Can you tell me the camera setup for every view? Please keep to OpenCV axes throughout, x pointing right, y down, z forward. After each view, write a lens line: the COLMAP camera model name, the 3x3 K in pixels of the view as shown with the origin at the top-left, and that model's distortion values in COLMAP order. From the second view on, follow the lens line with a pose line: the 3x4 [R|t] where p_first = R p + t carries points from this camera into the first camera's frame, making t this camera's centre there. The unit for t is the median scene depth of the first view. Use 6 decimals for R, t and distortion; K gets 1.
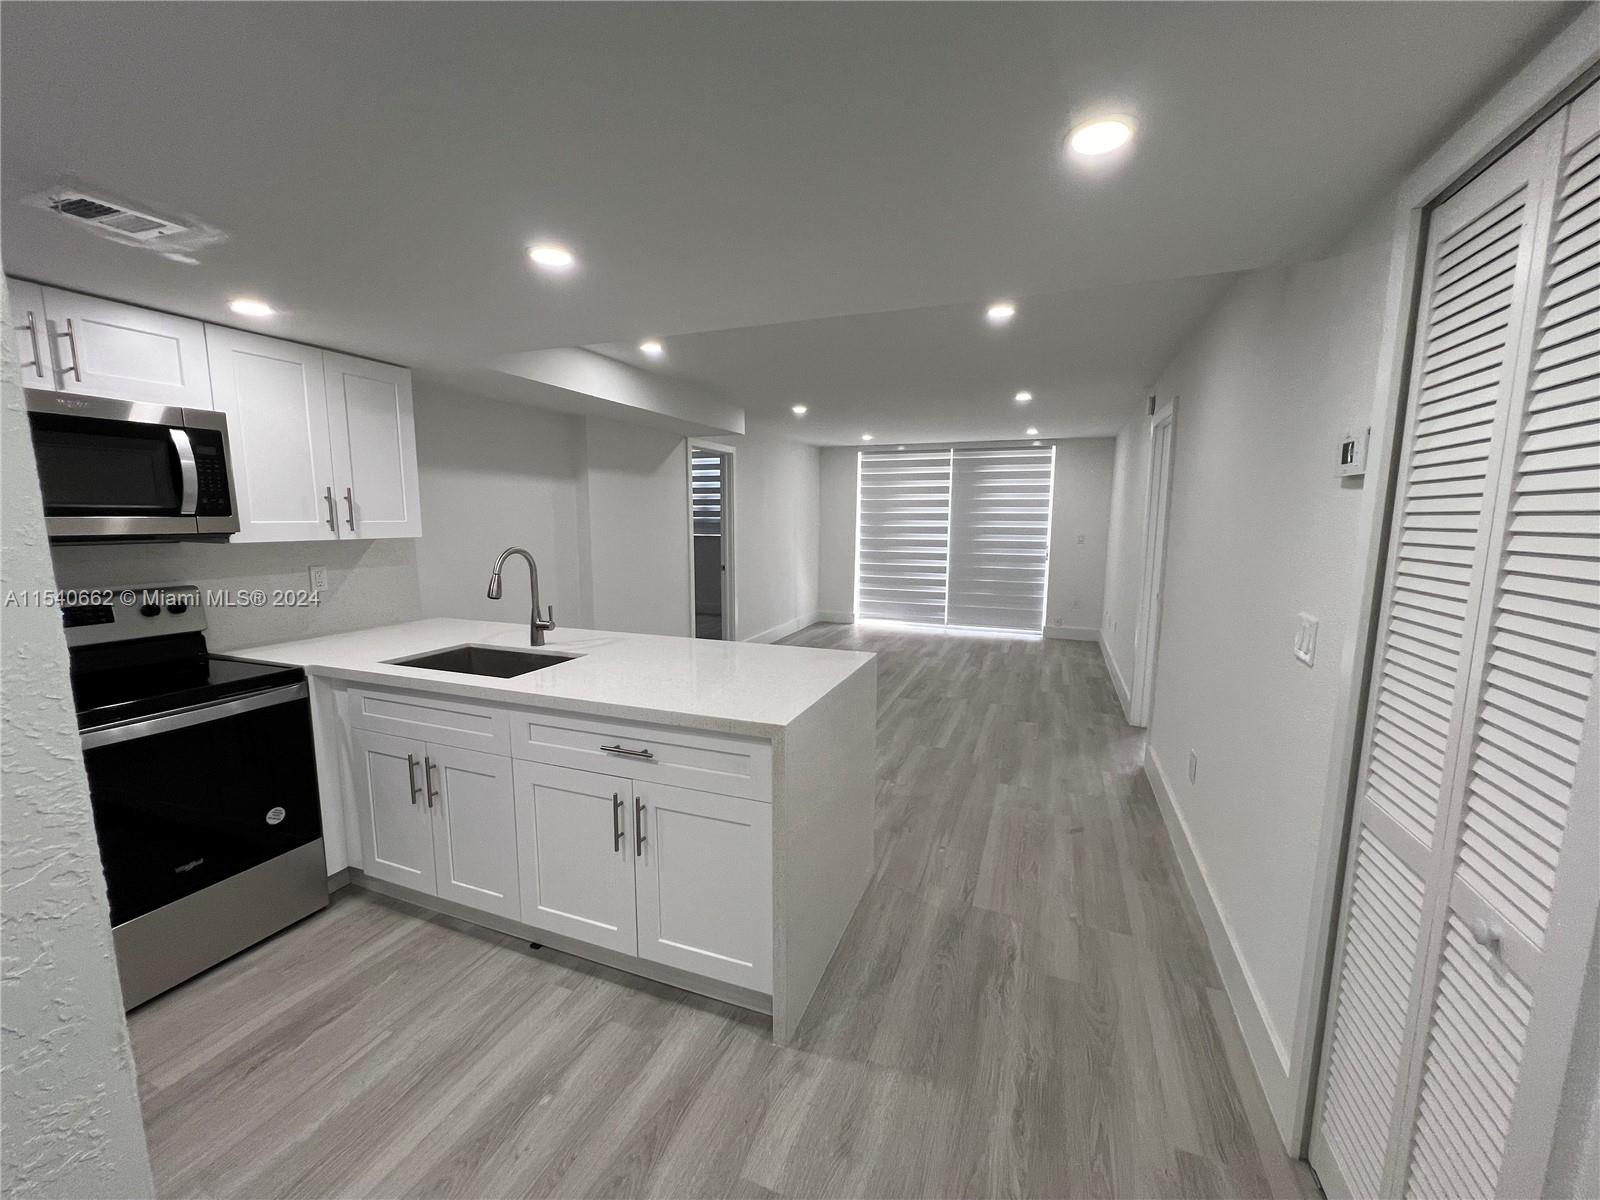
lens RADIAL K [[634.5, 0, 802.0], [0, 634.5, 605.1], [0, 0, 1]] dist [-0.008550, 0.004847]
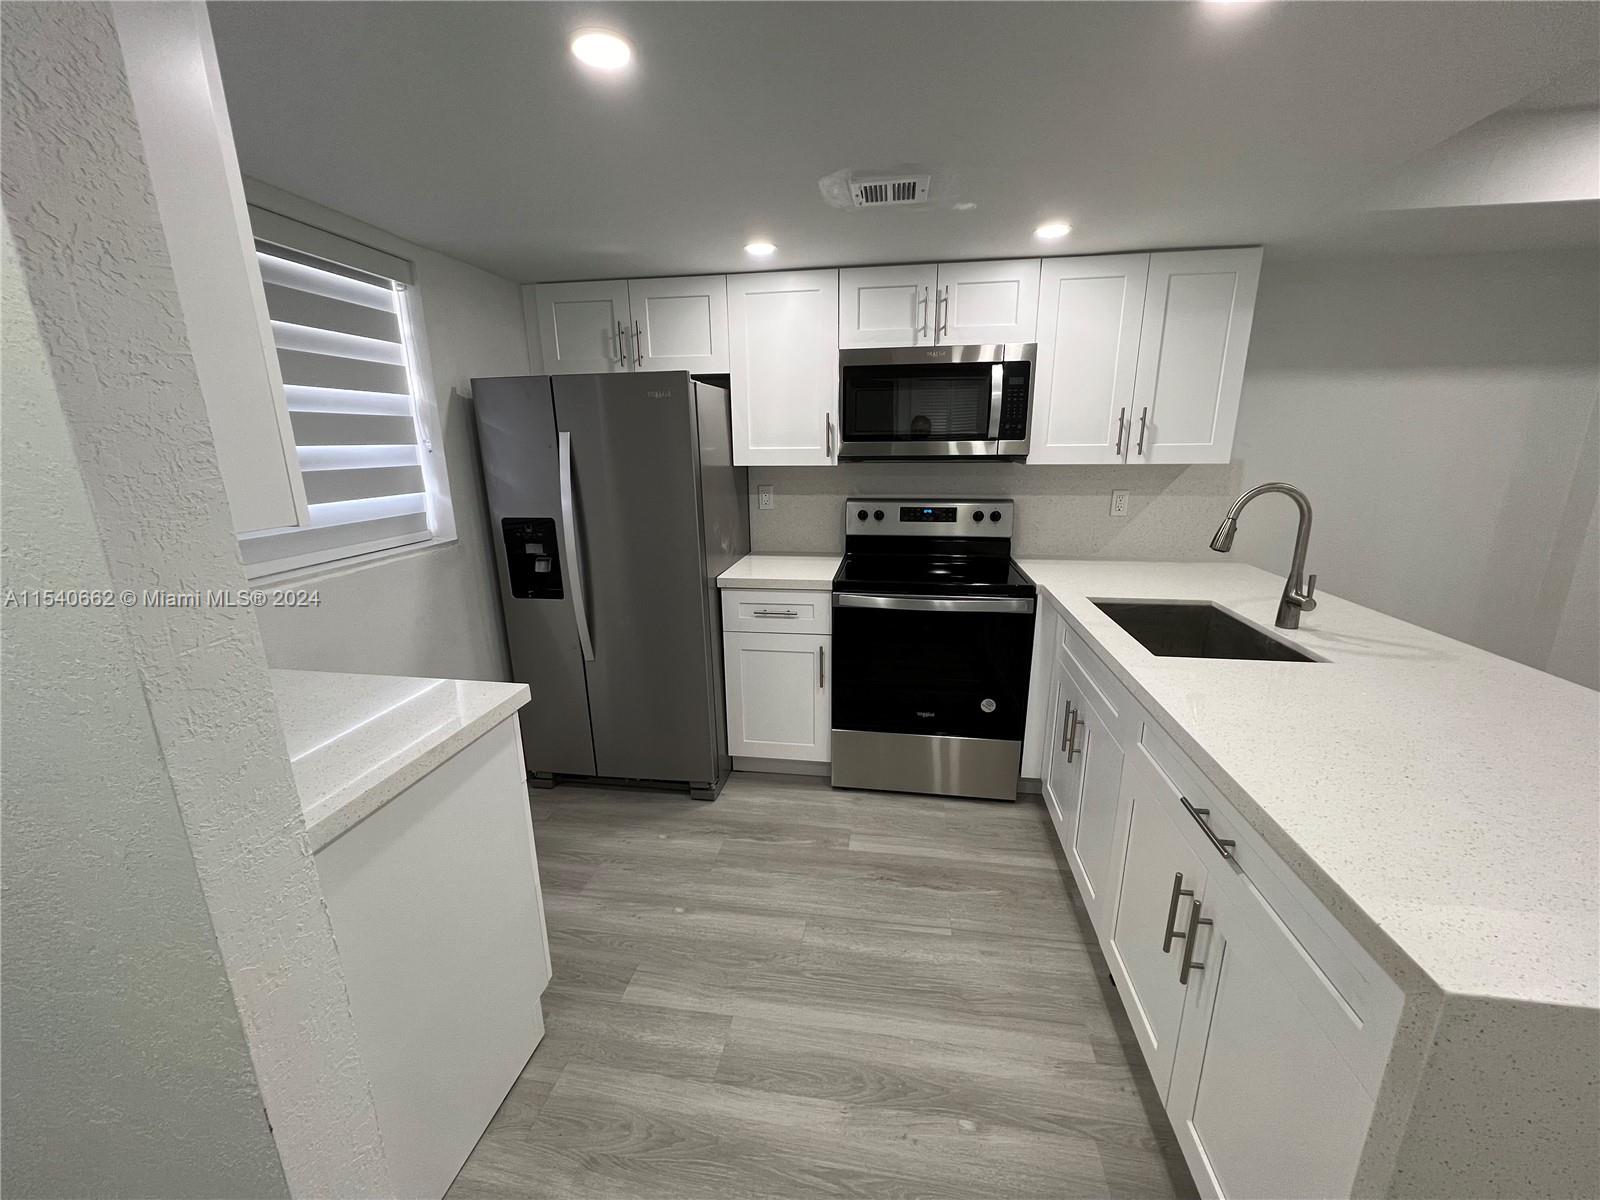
lens RADIAL K [[634.5, 0, 802.0], [0, 634.5, 605.1], [0, 0, 1]] dist [-0.008550, 0.004847]
pose [[0.213954, 0.241041, -0.946638, 0.143713], [-0.125334, 0.967842, 0.218112, -0.053269], [0.968770, 0.071980, 0.237285, 0.377649]]
